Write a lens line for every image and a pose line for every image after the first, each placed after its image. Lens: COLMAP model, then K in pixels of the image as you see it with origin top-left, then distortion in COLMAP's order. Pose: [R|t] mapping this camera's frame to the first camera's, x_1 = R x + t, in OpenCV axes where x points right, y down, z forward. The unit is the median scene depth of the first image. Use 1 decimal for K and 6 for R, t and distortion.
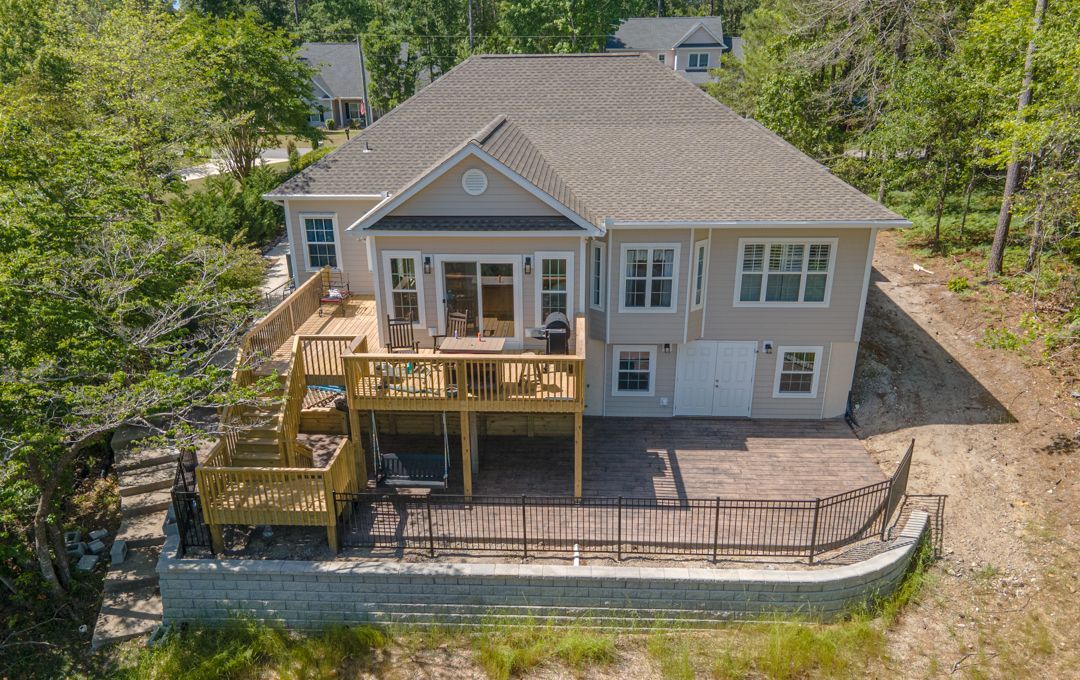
lens RADIAL K [[809.6, 0, 539.5], [0, 809.6, 380.9], [0, 0, 1]] dist [0.057025, -0.001674]
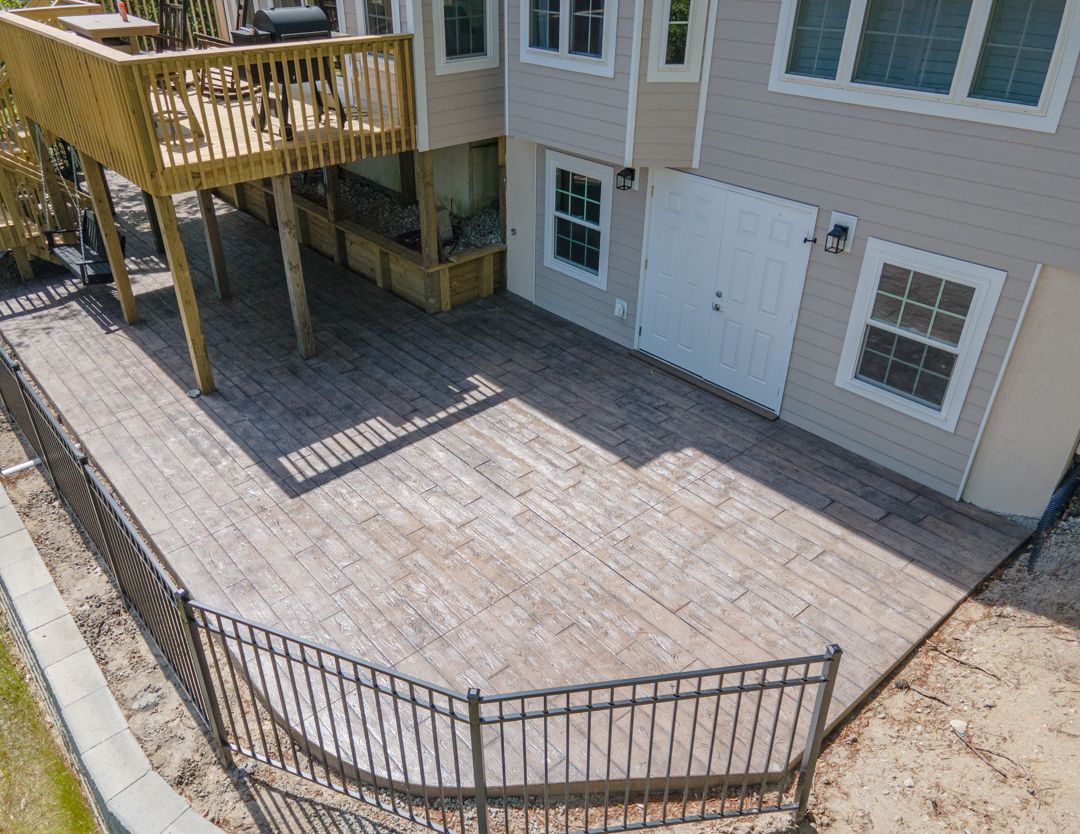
lens RADIAL K [[831.3, 0, 508.4], [0, 831.3, 429.6], [0, 0, 1]] dist [0.044496, 0.003044]
pose [[0.664602, 0.396157, -0.633533, 0.485404], [-0.280889, 0.918150, 0.279468, -0.027425], [0.692391, -0.007782, 0.721480, 0.702973]]
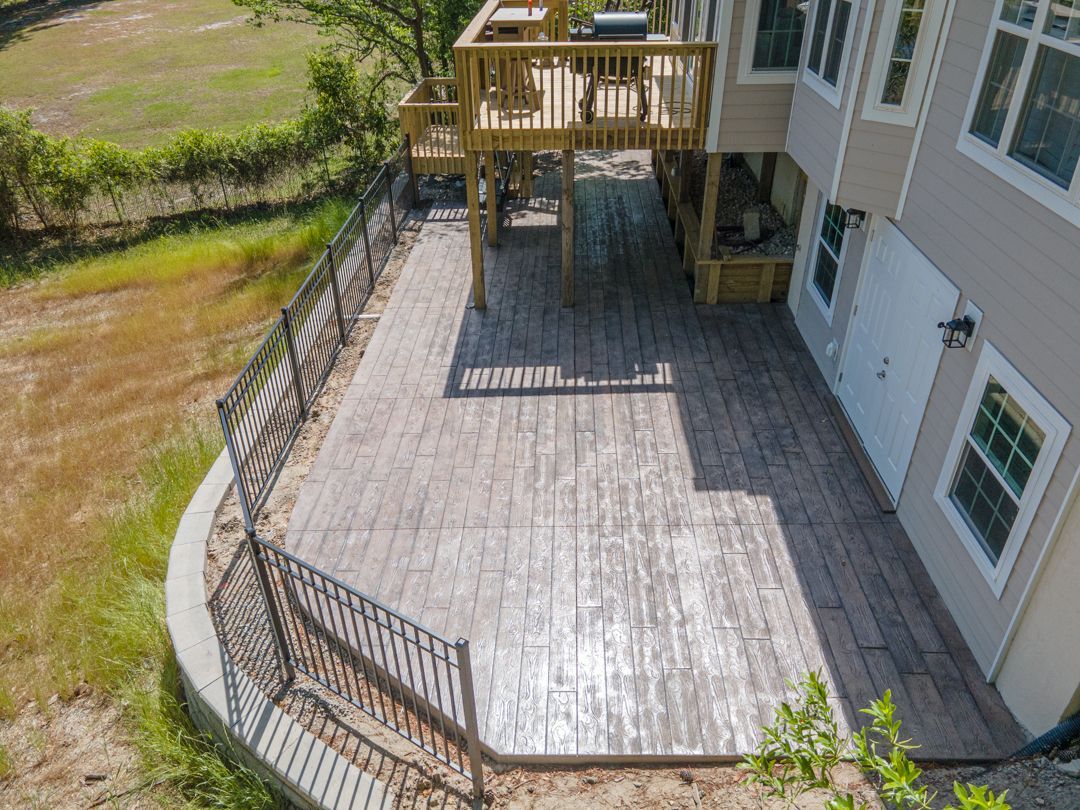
lens RADIAL K [[788.8, 0, 540.0], [0, 788.8, 405.0], [0, 0, 1]] dist [0.044037, 0.000759]
pose [[0.009446, 0.543165, -0.839573, 0.584761], [-0.368305, 0.782474, 0.502081, -0.117633], [0.929657, 0.304476, 0.207442, 0.878586]]
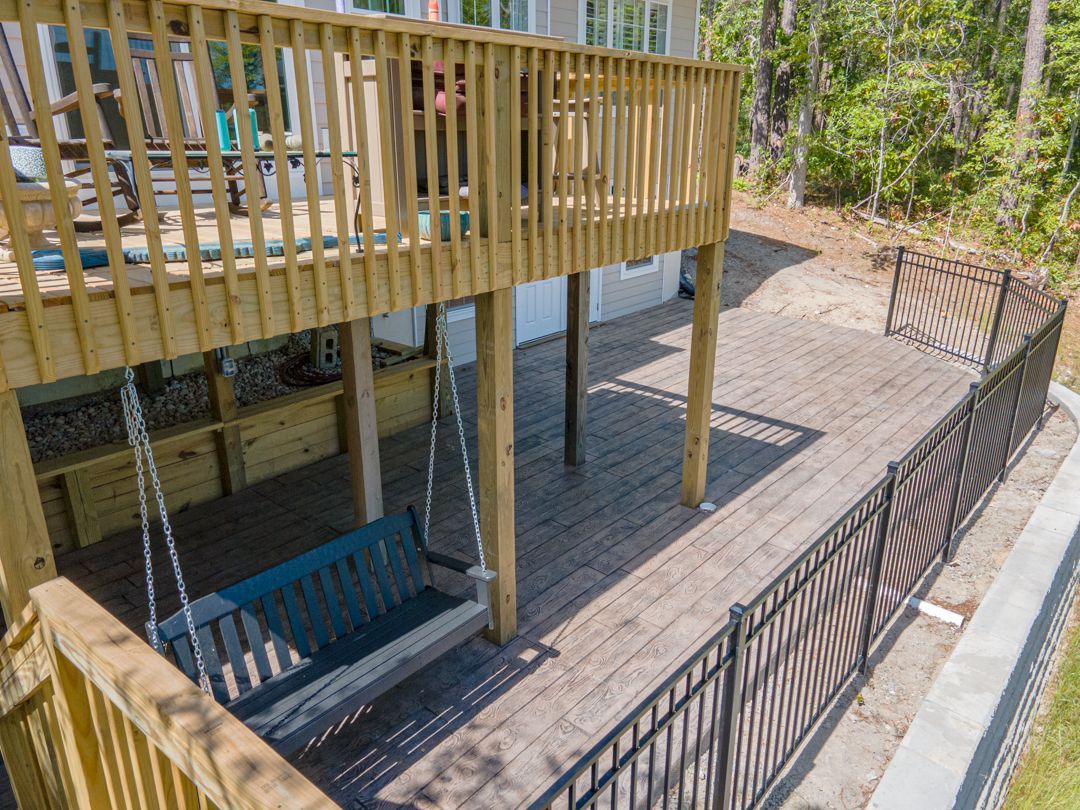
lens RADIAL K [[788.8, 0, 540.0], [0, 788.8, 405.0], [0, 0, 1]] dist [0.044037, 0.000759]
pose [[0.608404, -0.254219, 0.751809, -0.252175], [0.298870, 0.950960, 0.079699, 0.049912], [-0.735202, 0.176204, 0.654546, 0.749174]]
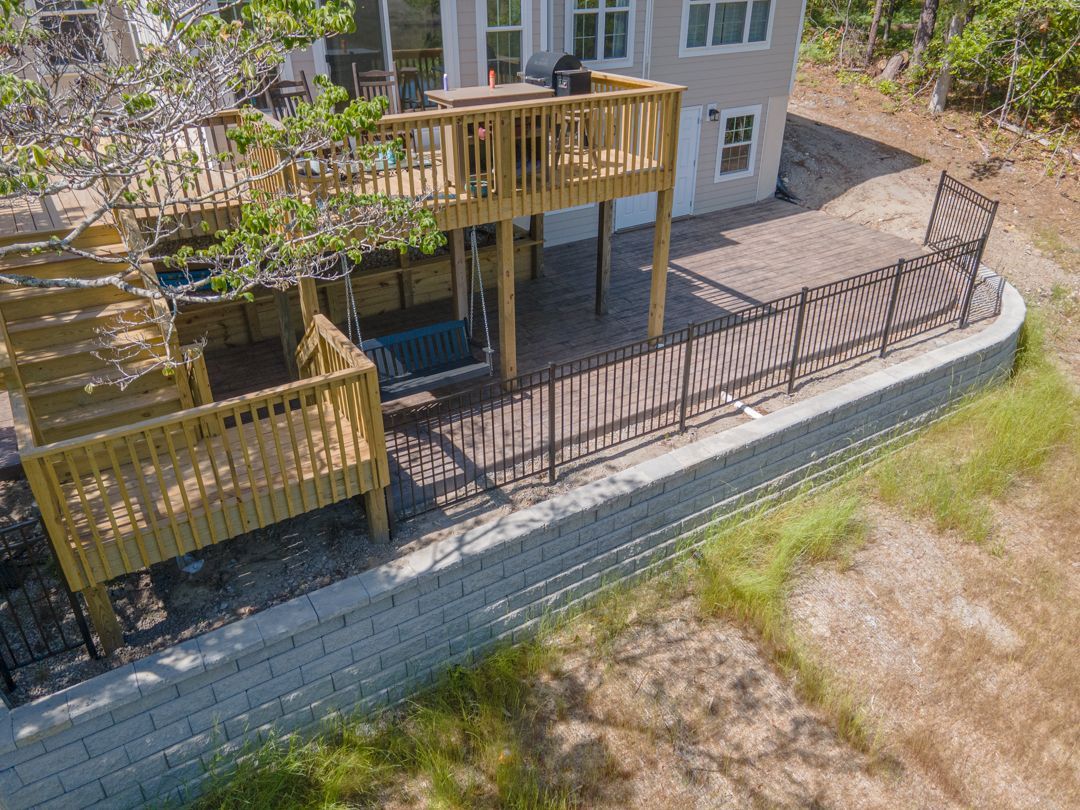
lens RADIAL K [[804.2, 0, 550.8], [0, 804.2, 389.2], [0, 0, 1]] dist [0.051776, 0.007464]
pose [[0.810863, -0.270945, 0.518739, -0.342279], [0.221027, 0.962509, 0.157236, 0.061044], [-0.541893, -0.012841, 0.840349, 0.471578]]
